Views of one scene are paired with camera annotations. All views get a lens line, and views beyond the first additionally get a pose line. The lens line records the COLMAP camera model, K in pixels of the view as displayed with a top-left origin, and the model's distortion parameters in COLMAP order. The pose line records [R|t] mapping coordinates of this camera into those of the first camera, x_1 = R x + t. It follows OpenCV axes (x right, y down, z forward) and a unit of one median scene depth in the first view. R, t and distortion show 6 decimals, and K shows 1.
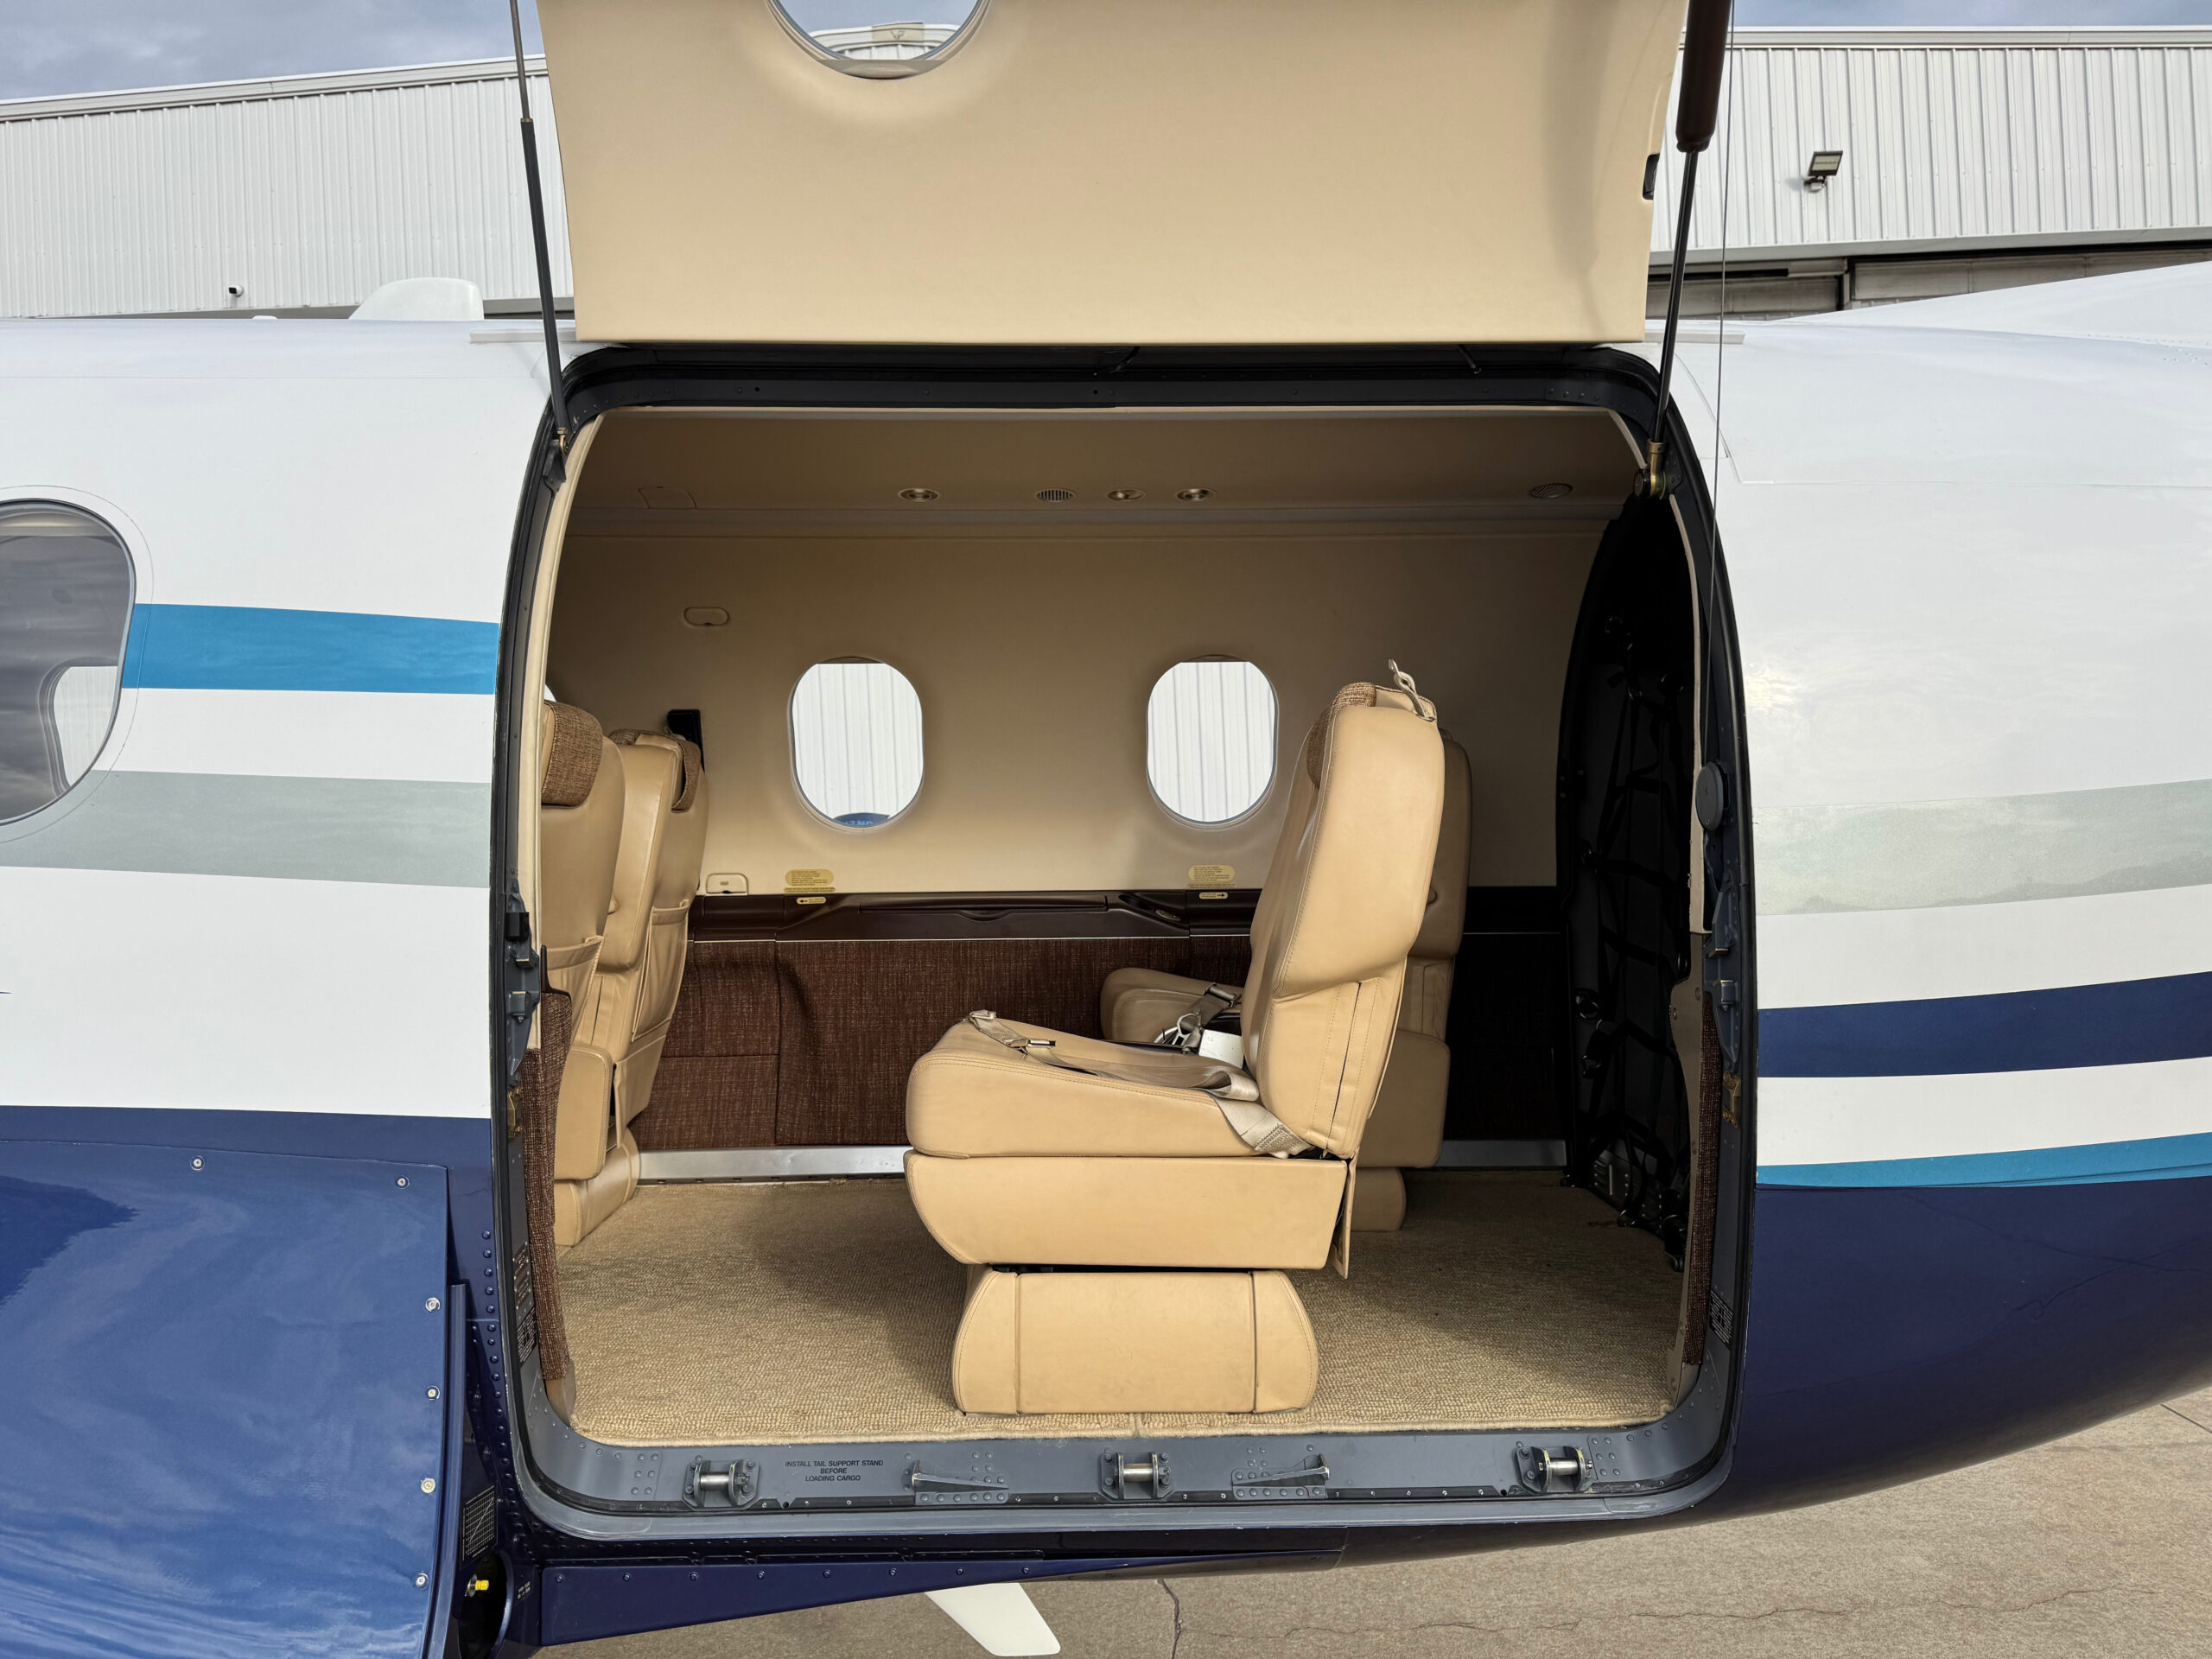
lens RADIAL K [[1716.8, 0, 1106.0], [0, 1716.8, 829.5], [0, 0, 1]] dist [0.176676, -0.384168]
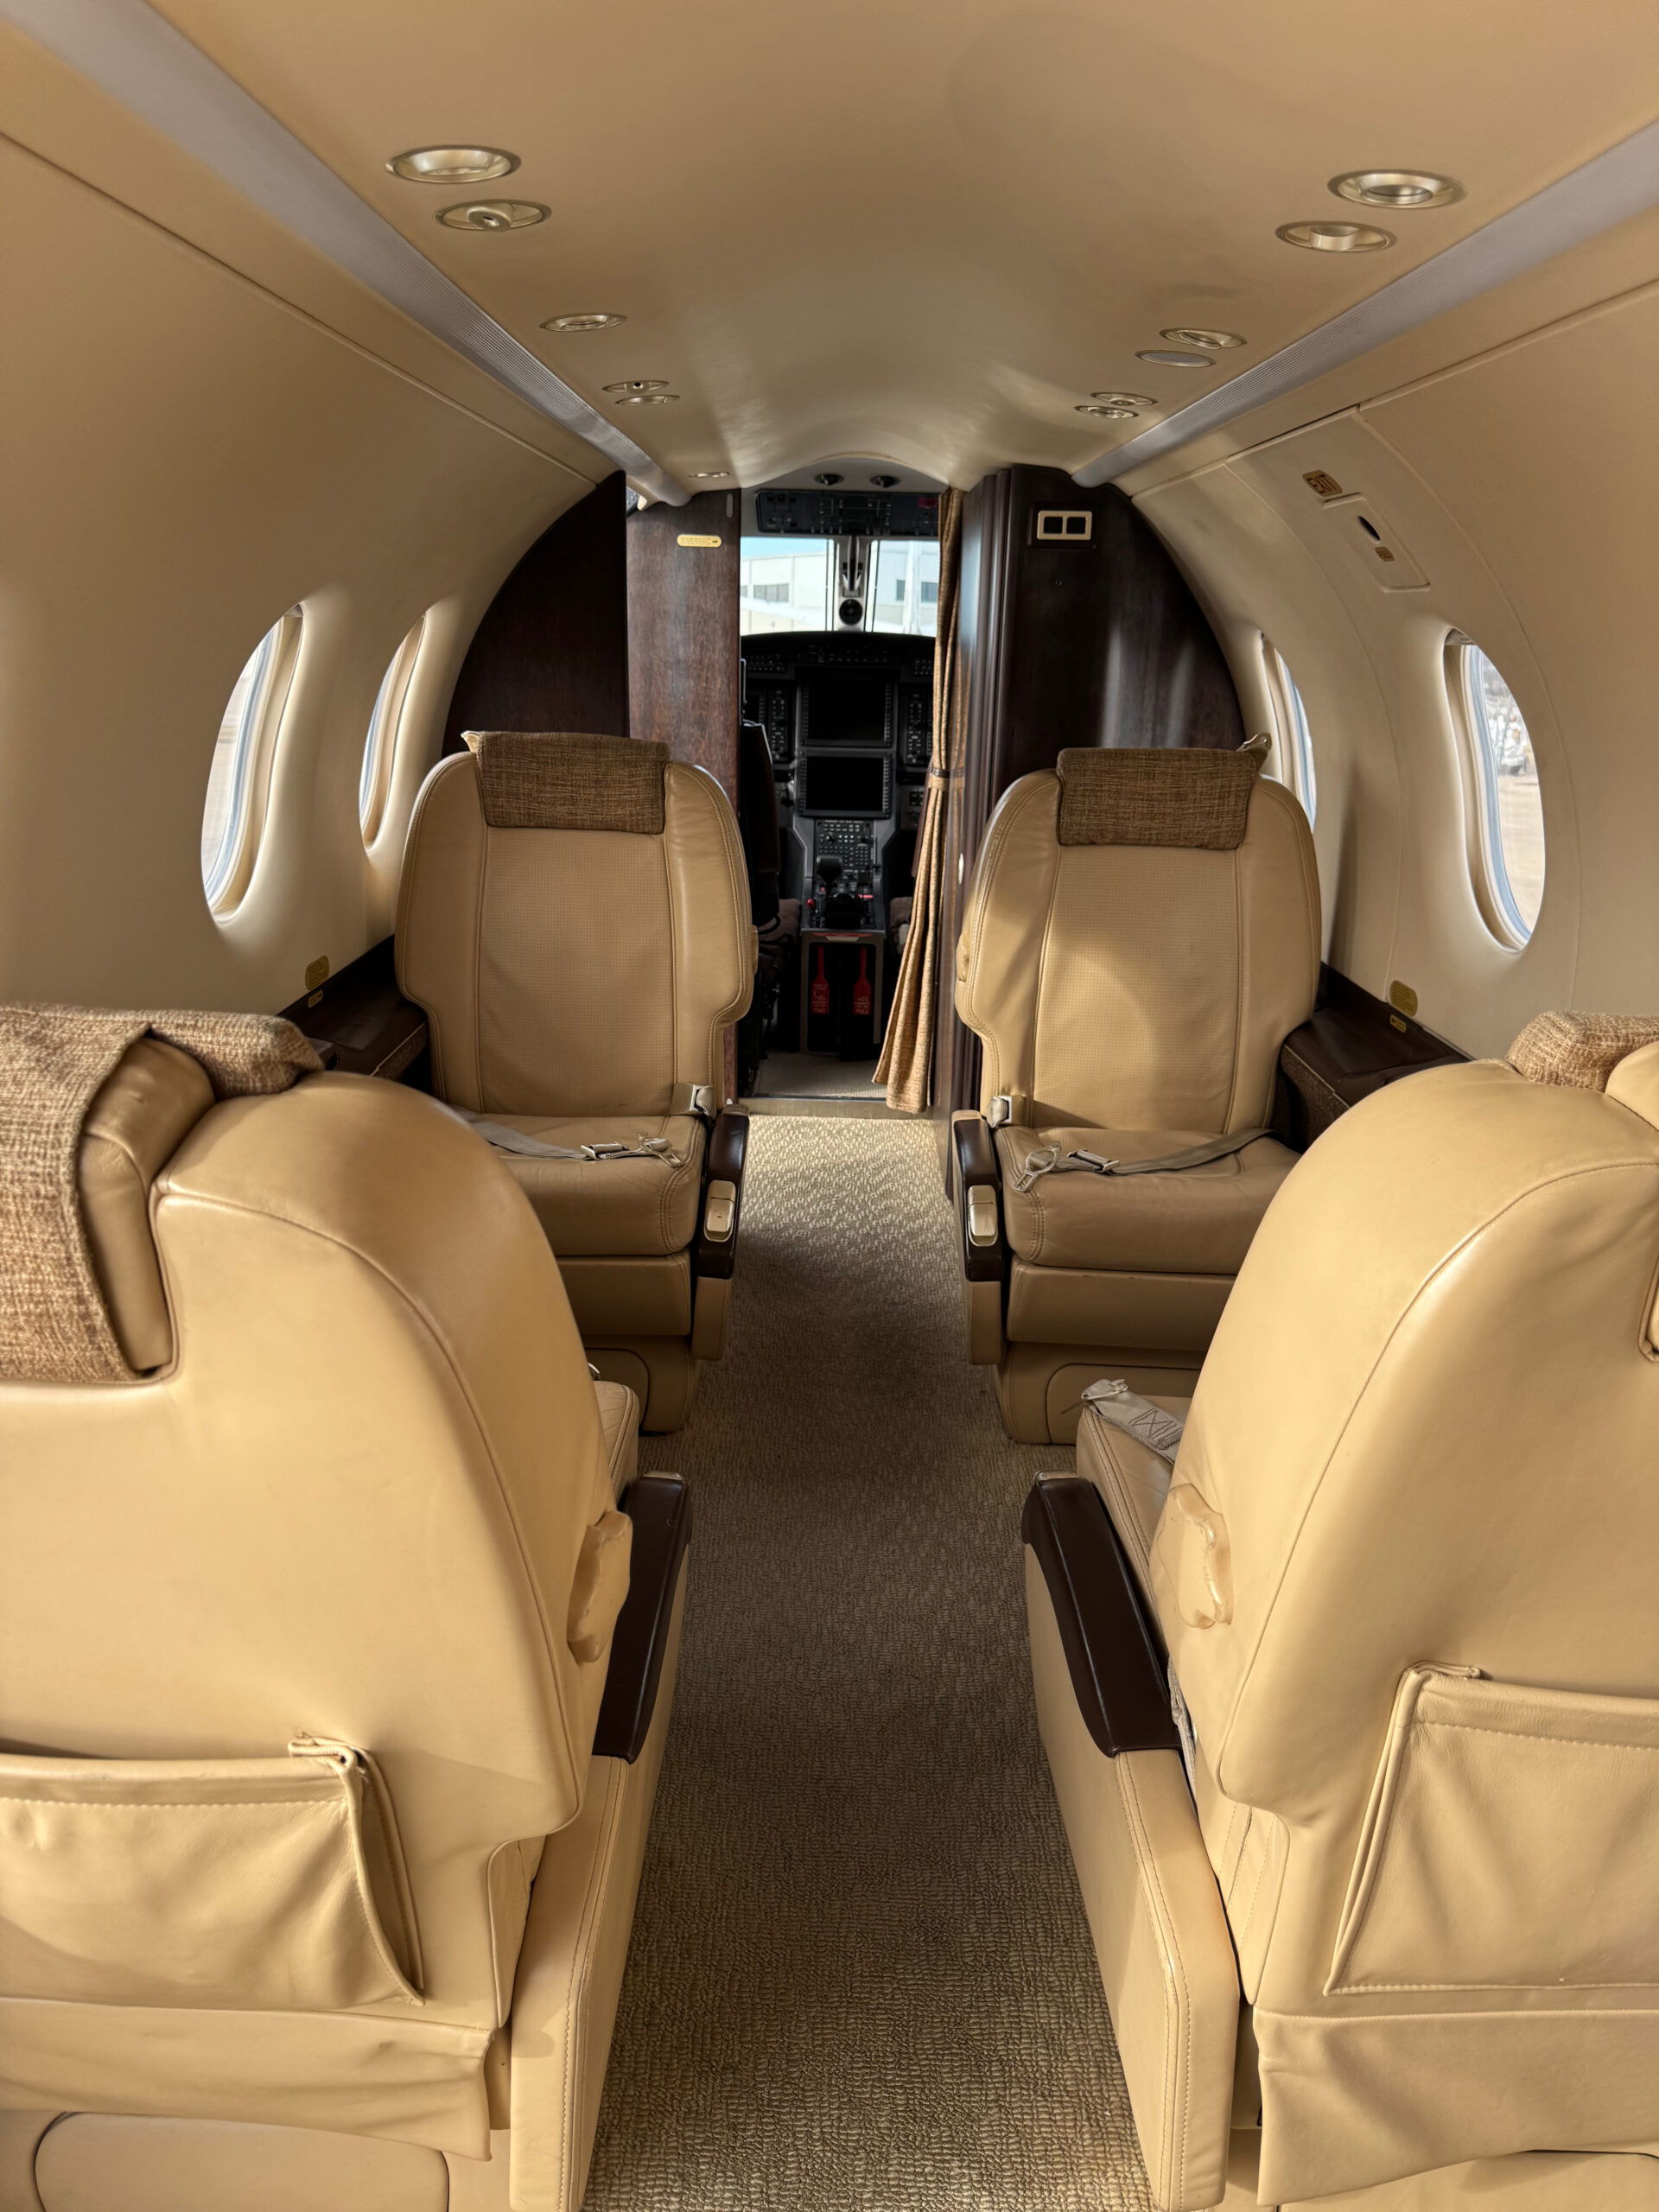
lens RADIAL K [[1573.8, 0, 829.1], [0, 1573.8, 1130.0], [0, 0, 1]] dist [0.089377, -0.151086]
pose [[-0.029719, 0.315171, -0.948570, -0.042054], [0.000308, 0.948992, 0.315301, -0.125954], [0.999558, 0.009079, -0.028300, 0.942183]]
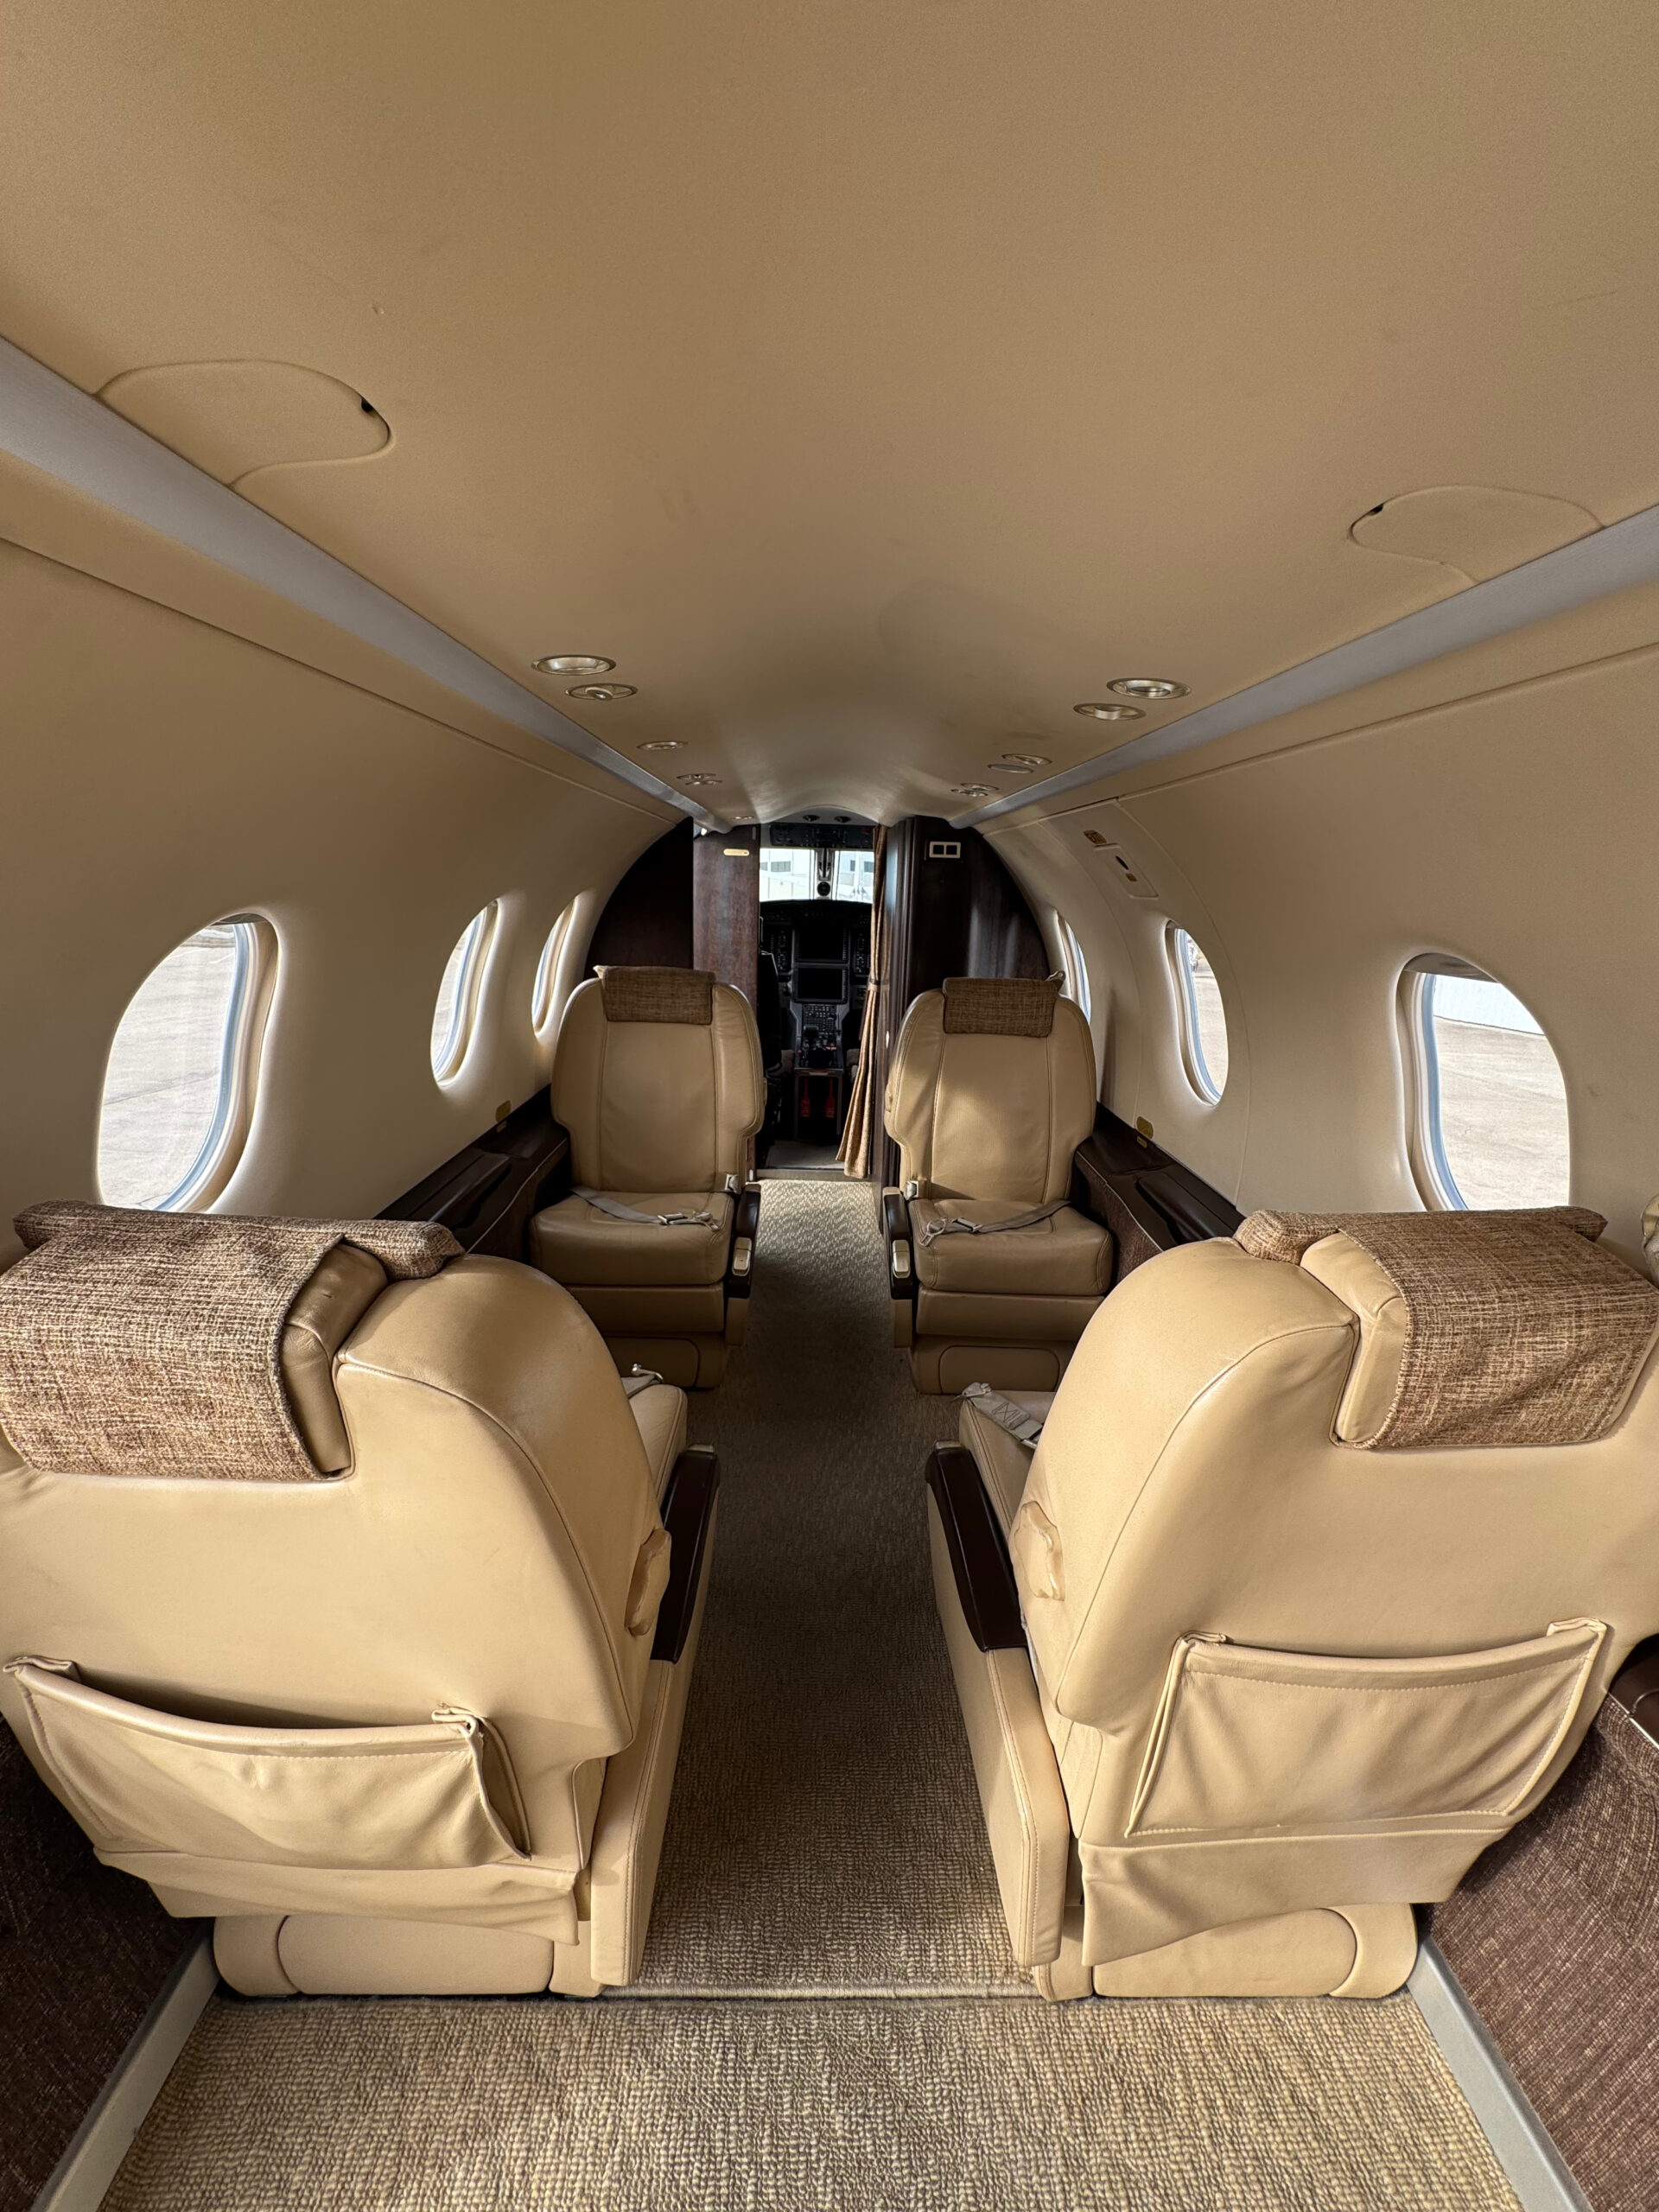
lens RADIAL K [[898.9, 0, 839.4], [0, 898.9, 1109.8], [0, 0, 1]] dist [-0.012248, -0.000001]
pose [[-0.001346, 0.256229, -0.966615, -0.084180], [-0.009643, 0.966568, 0.256230, -0.144759], [0.999953, 0.009666, 0.001170, 0.943734]]
